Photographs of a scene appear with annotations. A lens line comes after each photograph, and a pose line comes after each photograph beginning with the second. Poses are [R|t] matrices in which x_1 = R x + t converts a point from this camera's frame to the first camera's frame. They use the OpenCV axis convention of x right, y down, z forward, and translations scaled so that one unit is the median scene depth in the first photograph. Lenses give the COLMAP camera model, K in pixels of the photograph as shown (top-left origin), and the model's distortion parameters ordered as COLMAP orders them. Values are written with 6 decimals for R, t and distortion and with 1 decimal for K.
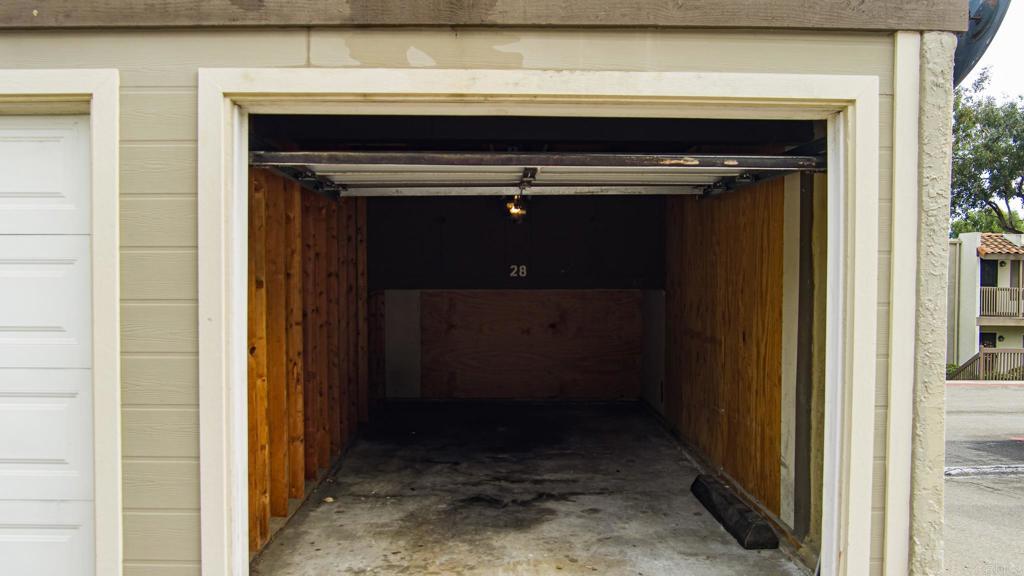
lens RADIAL K [[824.0, 0, 511.6], [0, 824.0, 290.6], [0, 0, 1]] dist [-0.021701, -0.015351]
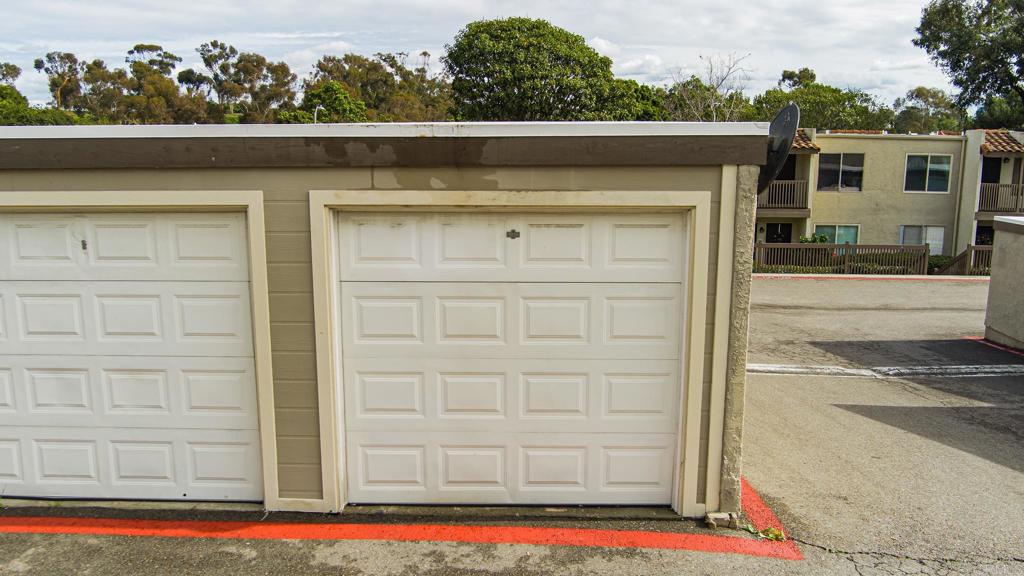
lens RADIAL K [[824.0, 0, 511.6], [0, 824.0, 287.6], [0, 0, 1]] dist [-0.021701, -0.015351]
pose [[0.999234, 0.002898, -0.039032, 0.089071], [0.003223, 0.987773, 0.155866, -0.273990], [0.039006, -0.155873, 0.987007, -0.582165]]
